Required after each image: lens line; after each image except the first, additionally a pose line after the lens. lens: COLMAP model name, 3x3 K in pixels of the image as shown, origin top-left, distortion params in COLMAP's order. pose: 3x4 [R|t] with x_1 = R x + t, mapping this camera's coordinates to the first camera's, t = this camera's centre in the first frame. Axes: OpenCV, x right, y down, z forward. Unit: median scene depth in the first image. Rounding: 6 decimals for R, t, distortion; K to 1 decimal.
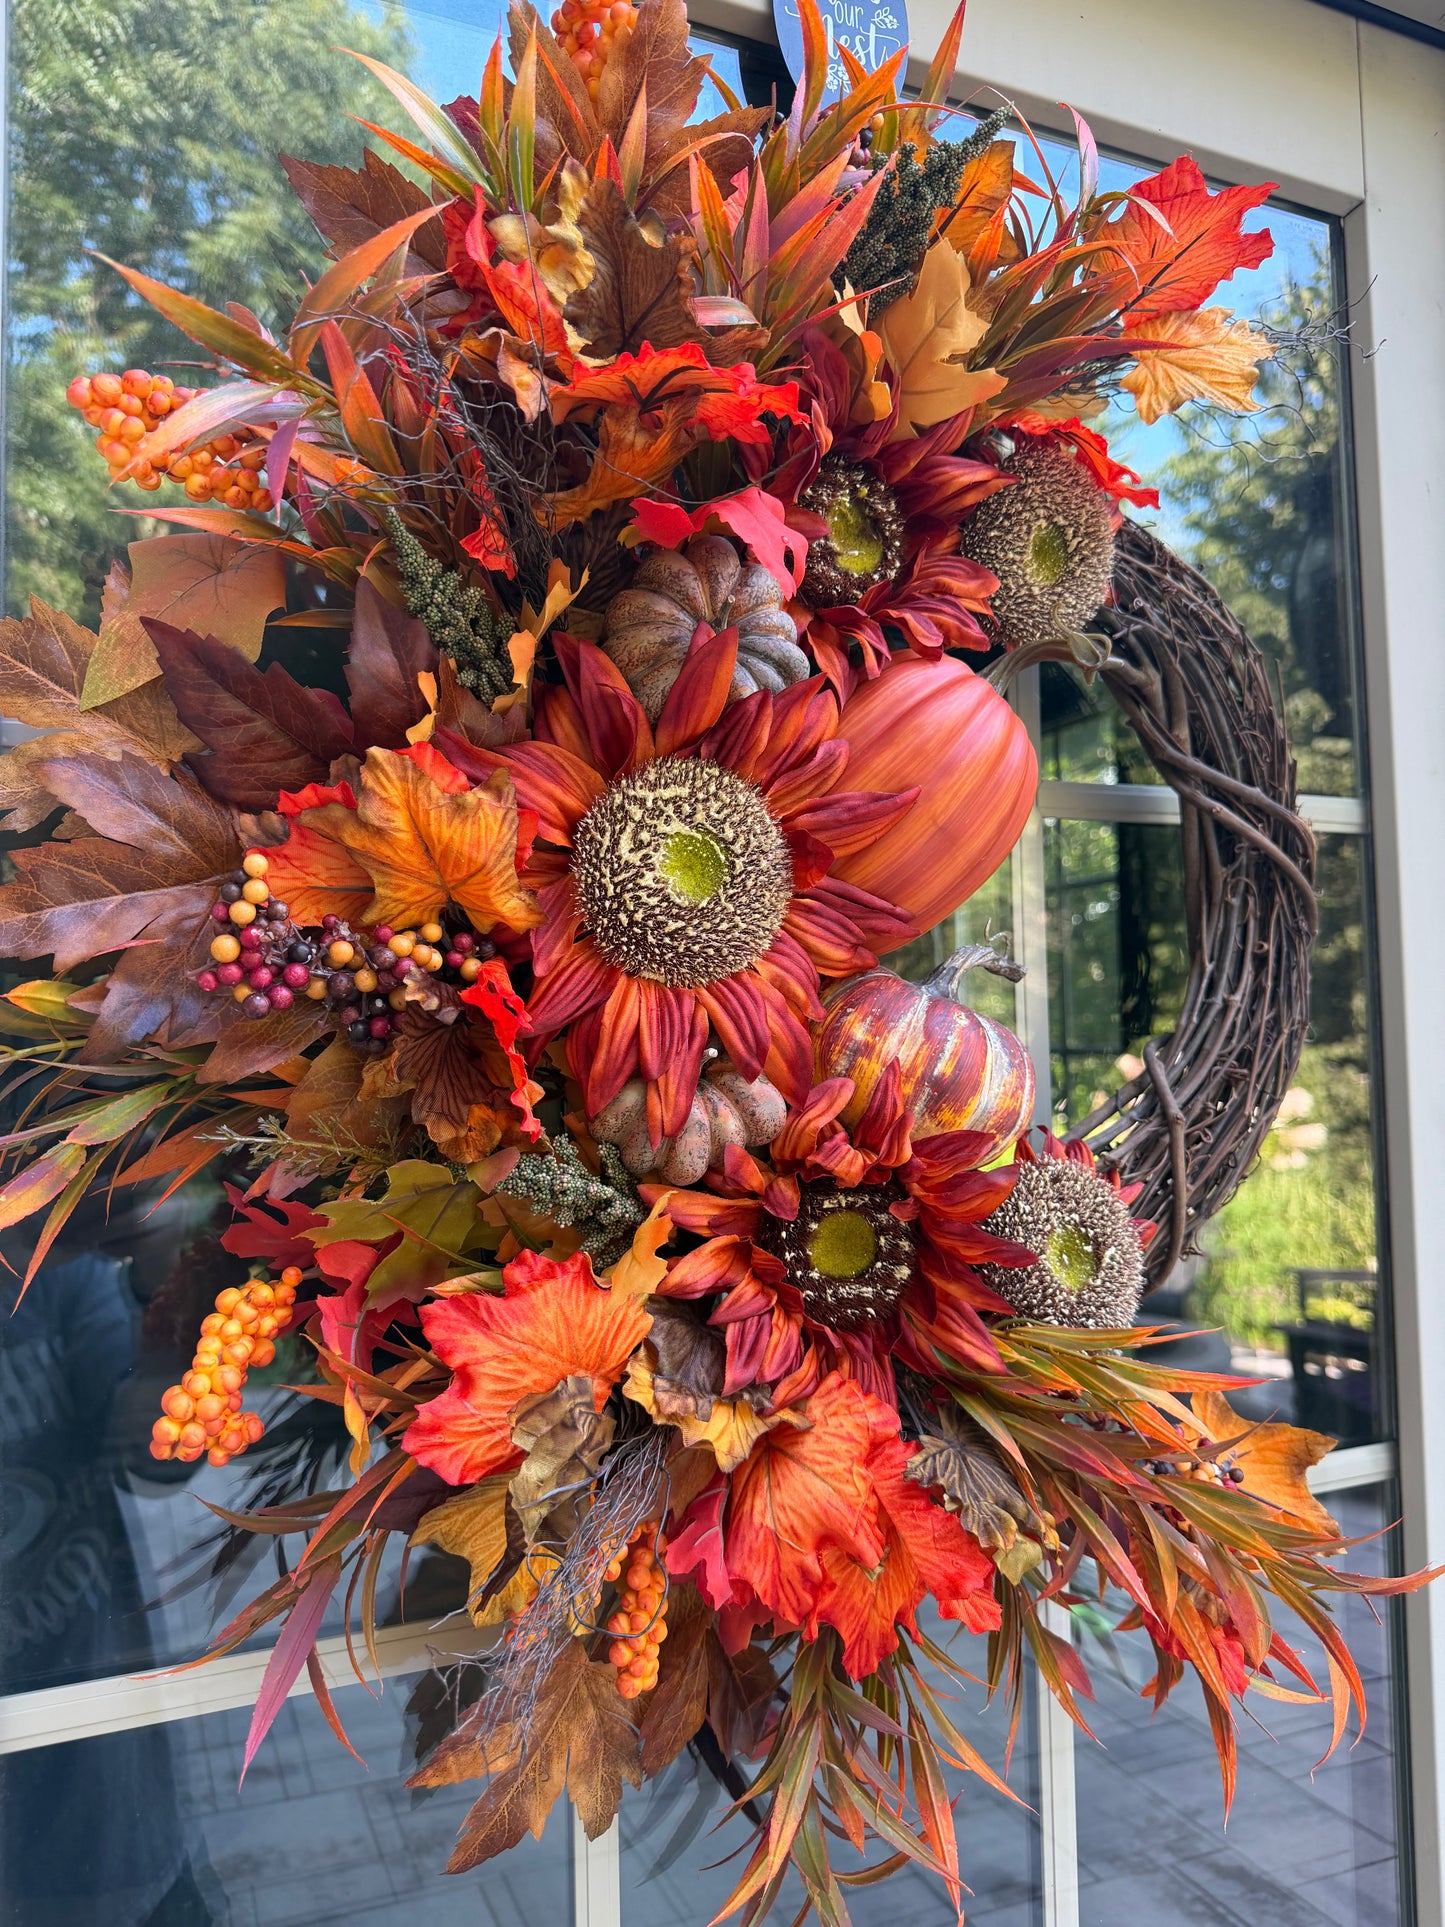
lens RADIAL K [[1369.5, 0, 716.1], [0, 1369.5, 958.7], [0, 0, 1]] dist [0.040295, -0.102102]
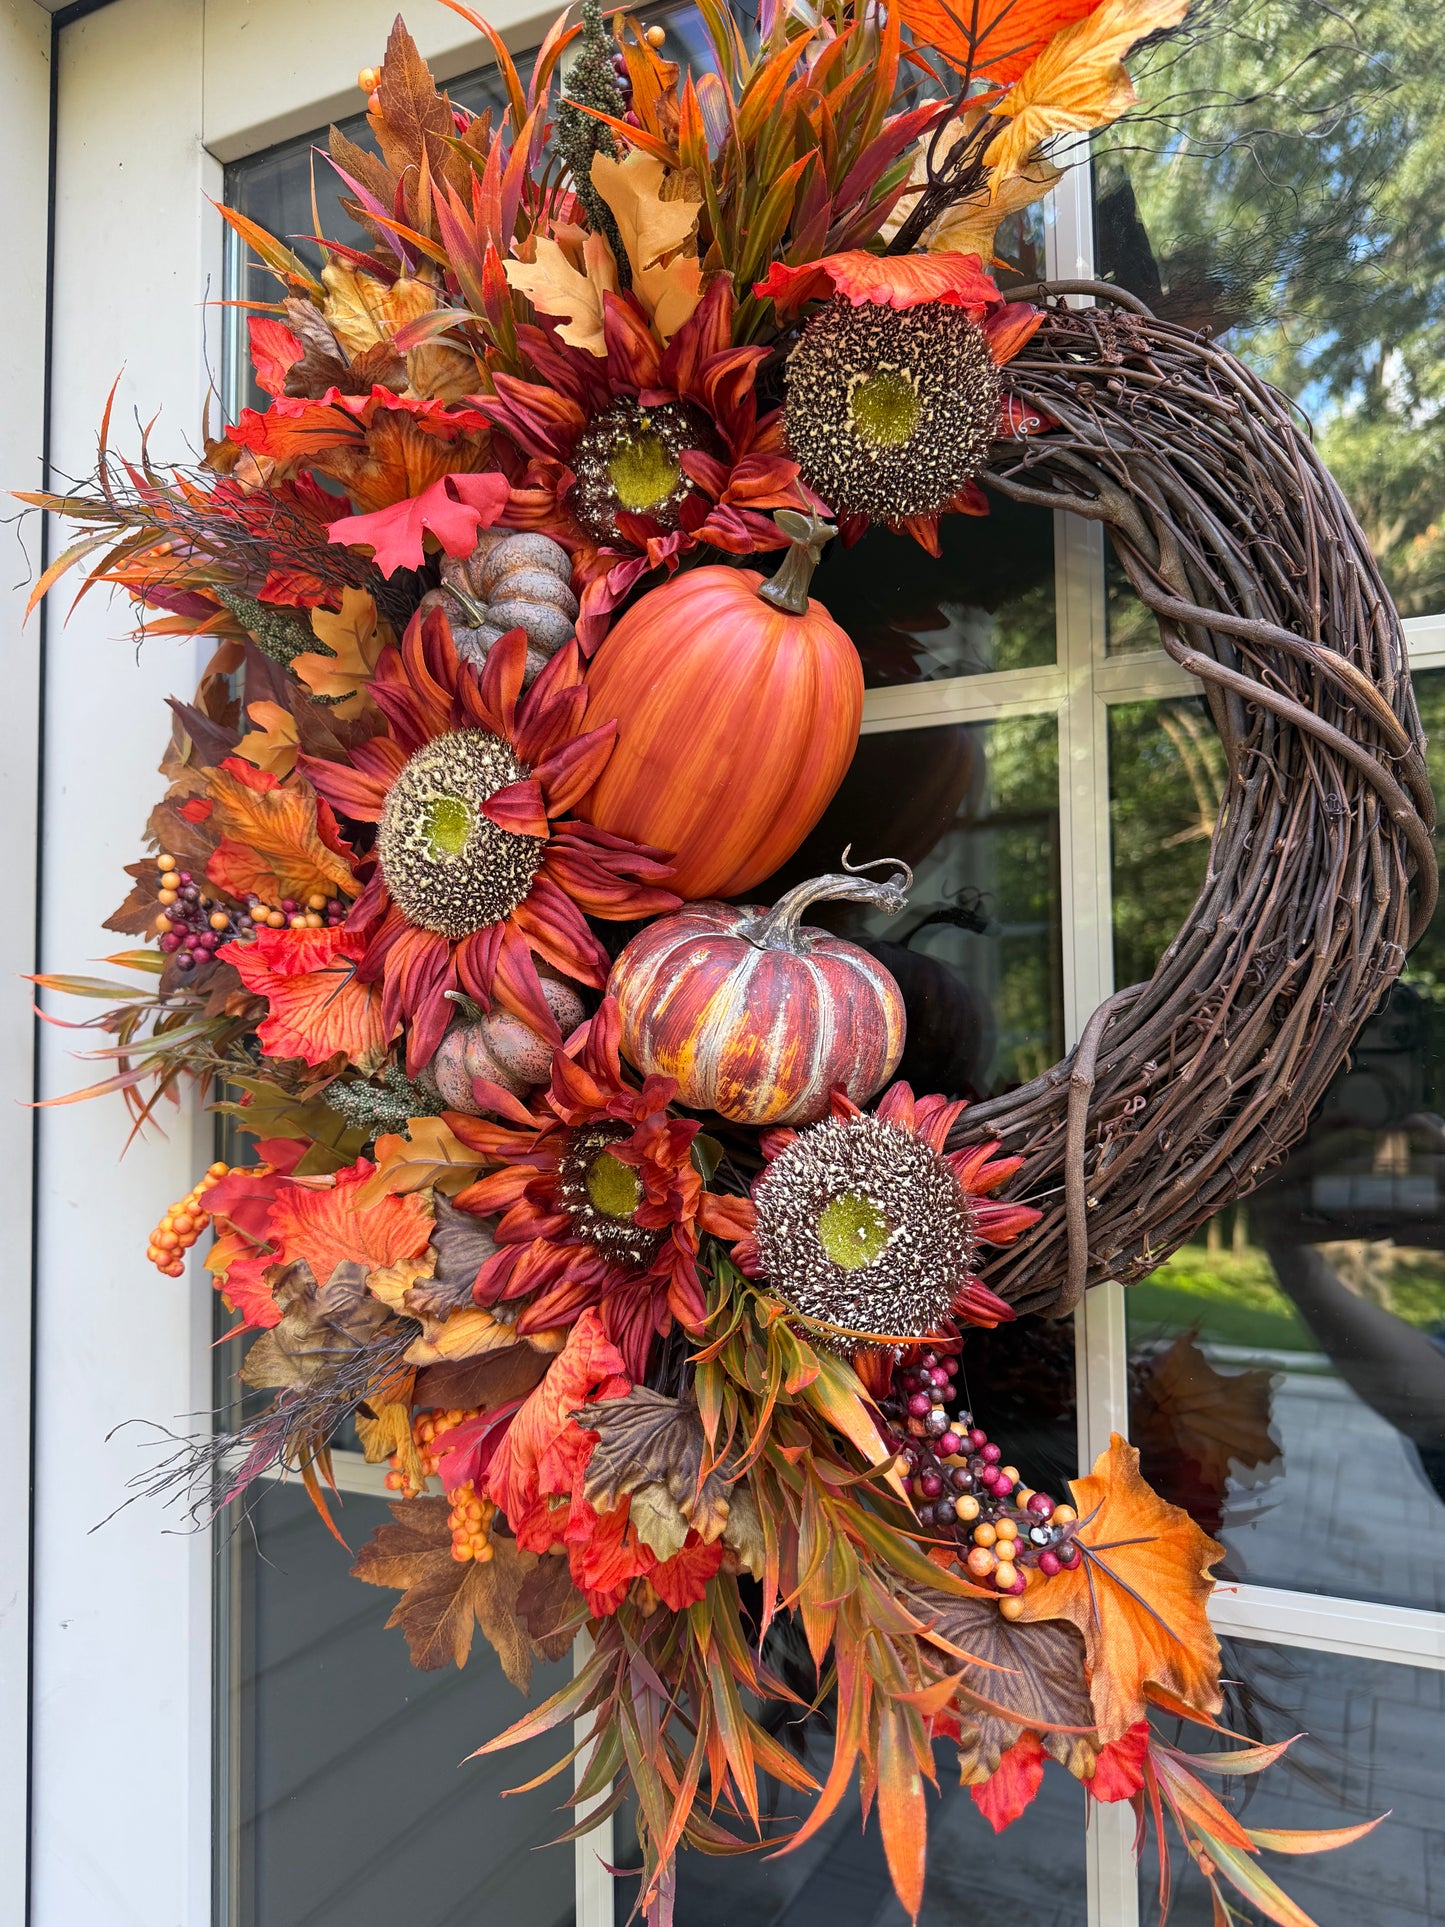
lens RADIAL K [[1369.5, 0, 731.6], [0, 1369.5, 962.7], [0, 0, 1]] dist [0.040295, -0.102102]
pose [[0.663677, -0.030641, -0.747392, 0.954648], [0.041696, 0.999123, -0.003935, 0.055840], [0.746856, -0.028552, 0.664372, 0.422457]]
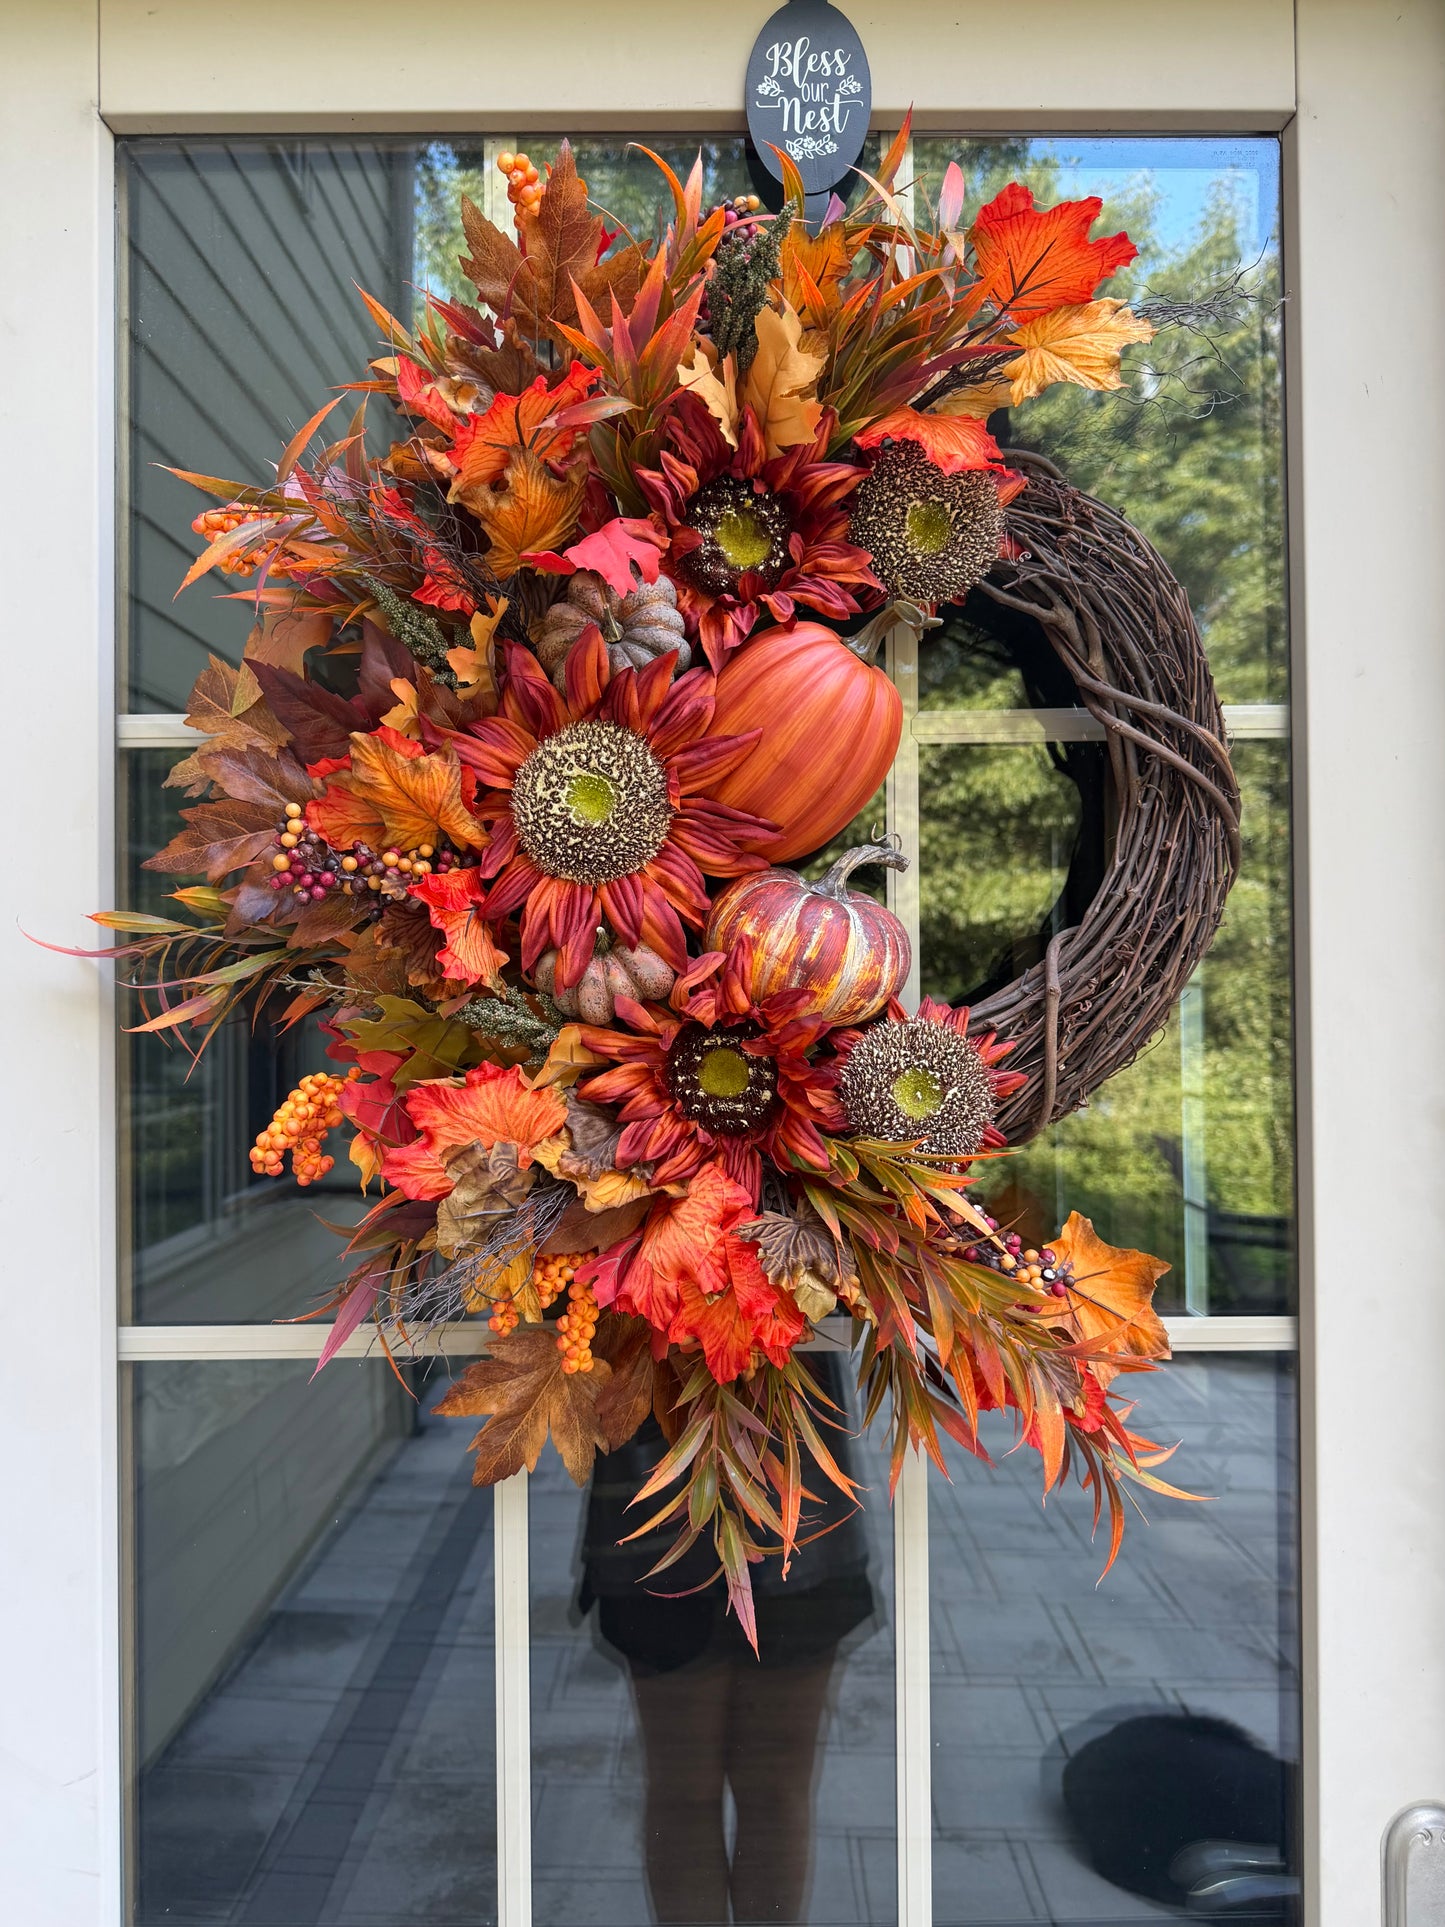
lens RADIAL K [[1369.5, 0, 726.6], [0, 1369.5, 979.1], [0, 0, 1]] dist [0.040295, -0.102102]
pose [[0.921378, 0.004483, -0.388641, 0.656503], [0.018053, 0.998361, 0.054315, 0.044128], [0.388248, -0.057061, 0.919787, -0.257136]]
